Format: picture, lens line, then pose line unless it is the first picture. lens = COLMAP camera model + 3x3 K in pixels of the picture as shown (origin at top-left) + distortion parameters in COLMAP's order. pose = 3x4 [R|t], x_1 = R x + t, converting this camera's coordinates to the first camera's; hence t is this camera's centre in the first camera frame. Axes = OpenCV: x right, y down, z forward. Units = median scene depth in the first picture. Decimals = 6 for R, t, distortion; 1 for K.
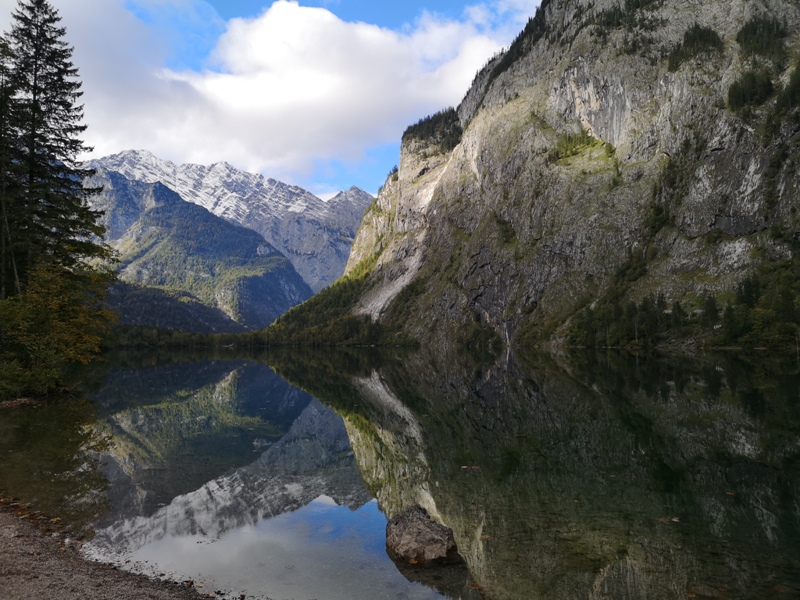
lens RADIAL K [[609.2, 0, 403.2], [0, 609.2, 297.1], [0, 0, 1]] dist [0.069265, -0.066426]
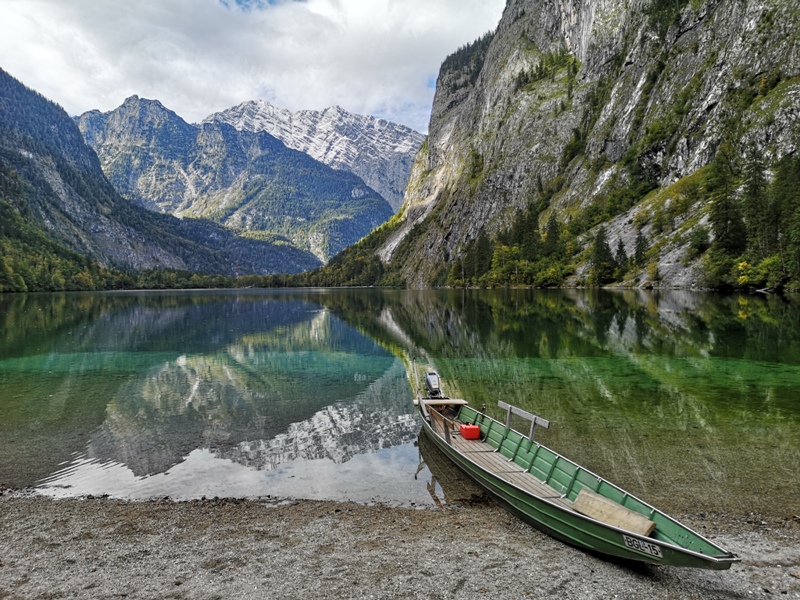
lens RADIAL K [[609.2, 0, 403.2], [0, 609.2, 297.1], [0, 0, 1]] dist [0.069265, -0.066426]
pose [[0.976977, -0.005175, -0.213283, 0.154082], [0.026361, 0.994973, 0.096613, 0.000602], [0.211711, -0.100011, 0.972202, 0.013536]]
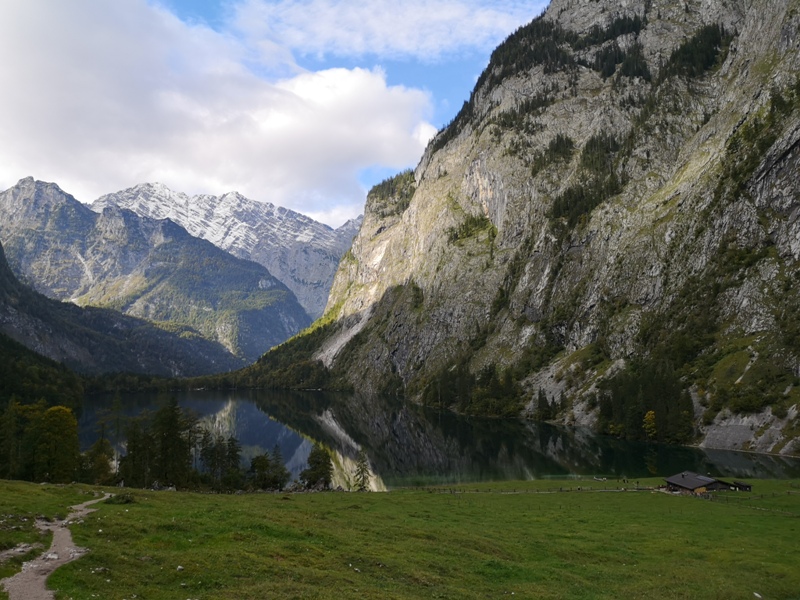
lens RADIAL K [[627.3, 0, 400.0], [0, 627.3, 300.0], [0, 0, 1]] dist [0.077825, -0.151004]
pose [[0.999159, -0.006648, -0.040453, 0.109075], [0.005447, 0.999543, -0.029743, -0.039005], [0.040632, 0.029498, 0.998739, -0.146552]]
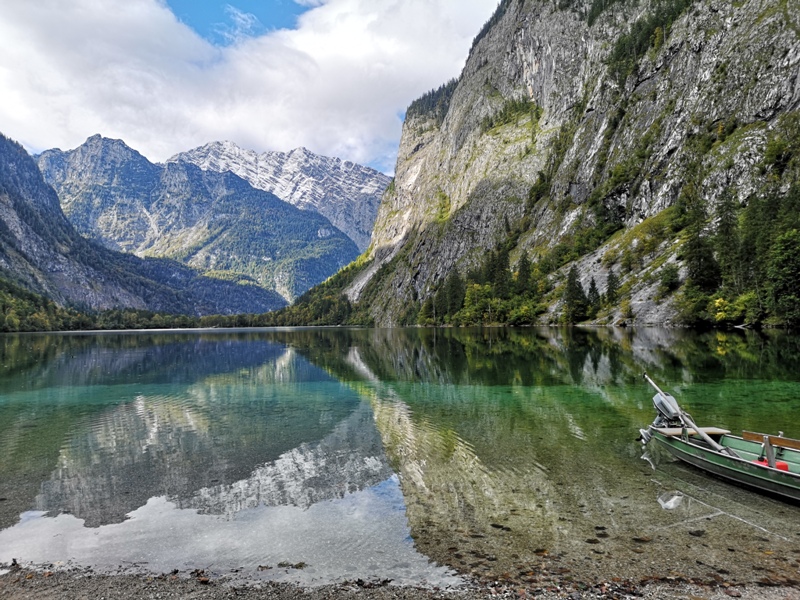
lens RADIAL K [[609.2, 0, 403.2], [0, 609.2, 297.1], [0, 0, 1]] dist [0.069265, -0.066426]
pose [[0.987356, -0.020021, -0.157247, 0.151103], [0.025615, 0.999106, 0.033626, 0.001064], [0.156433, -0.037228, 0.986987, 0.014920]]
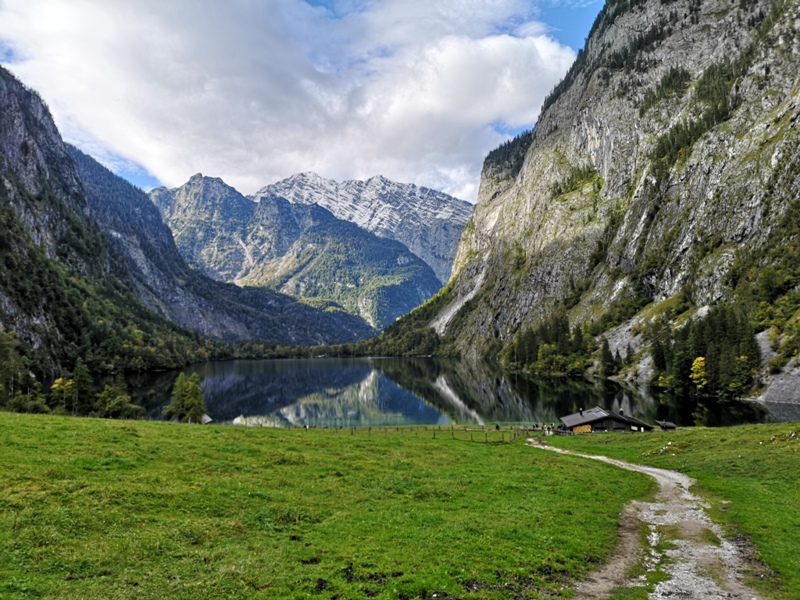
lens RADIAL K [[611.0, 0, 404.0], [0, 611.0, 297.0], [0, 0, 1]] dist [0.062771, -0.062675]
pose [[0.961935, -0.031781, -0.271425, 0.160025], [0.032723, 0.999464, -0.001057, -0.024391], [0.271313, -0.007865, 0.962459, -0.107340]]
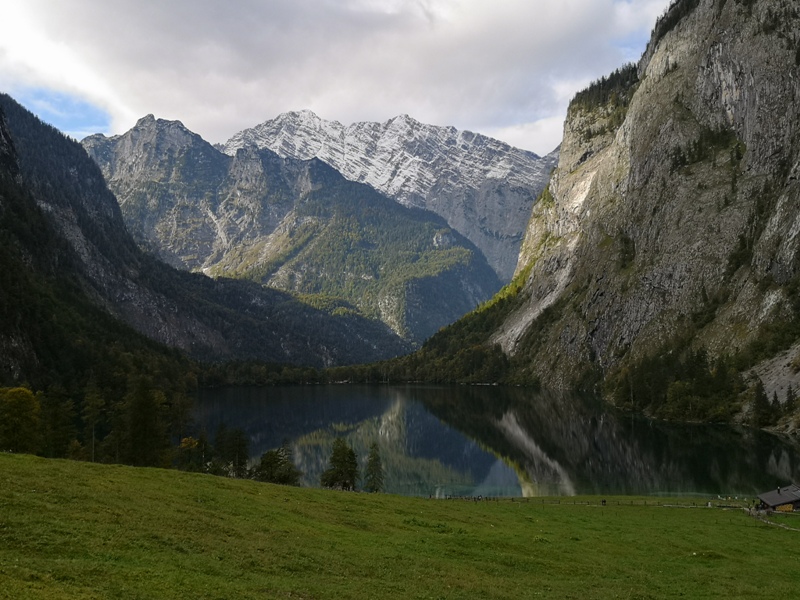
lens RADIAL K [[890.1, 0, 400.0], [0, 890.1, 300.0], [0, 0, 1]] dist [0.116363, -0.348679]
pose [[0.951008, -0.023468, -0.308275, 0.148604], [0.028045, 0.999552, 0.010426, -0.038413], [0.307892, -0.018561, 0.951240, -0.159707]]
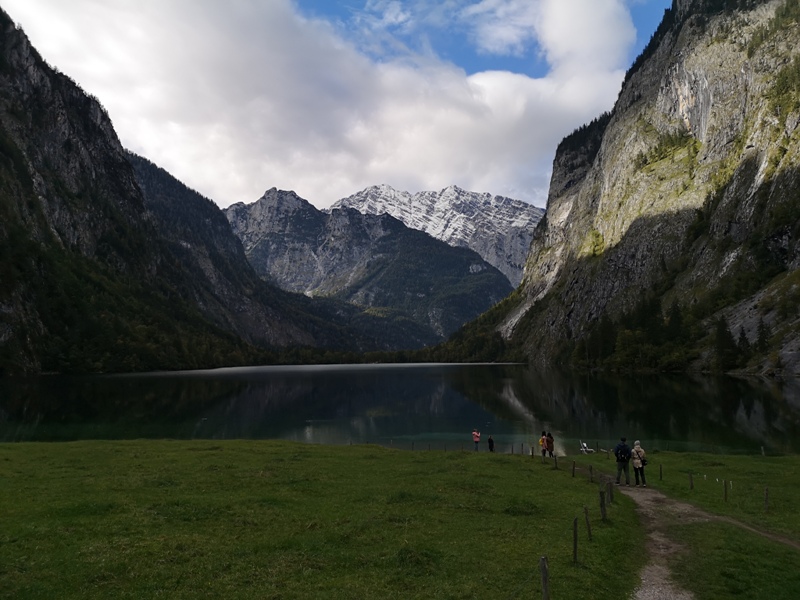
lens RADIAL K [[611.0, 0, 404.0], [0, 611.0, 297.0], [0, 0, 1]] dist [0.062771, -0.062675]
pose [[0.919317, -0.048559, -0.390511, 0.156892], [0.040386, 0.998760, -0.029118, -0.005020], [0.391440, 0.010998, 0.920138, -0.013680]]
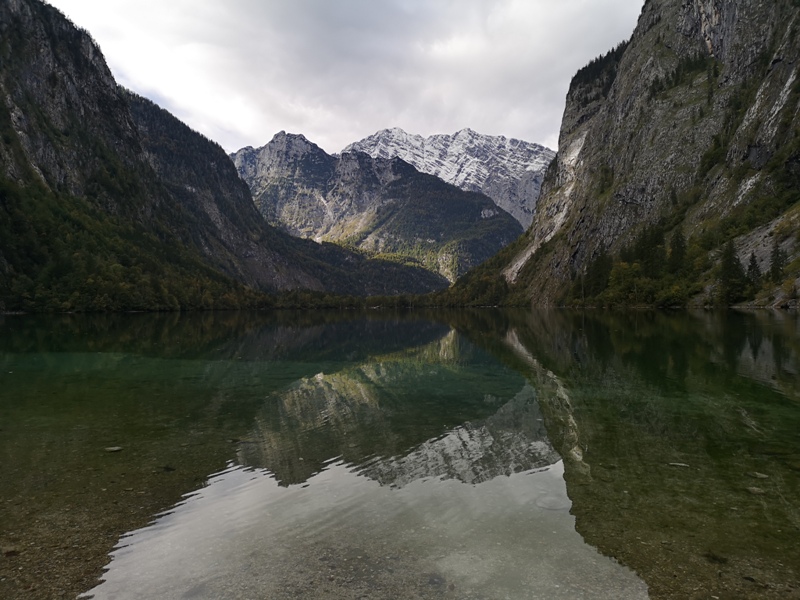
lens RADIAL K [[609.2, 0, 403.2], [0, 609.2, 297.1], [0, 0, 1]] dist [0.069265, -0.066426]
pose [[0.909346, -0.014074, -0.415803, 0.161659], [0.040896, 0.997611, 0.055672, 0.001513], [0.414026, -0.067629, 0.907749, 0.017025]]
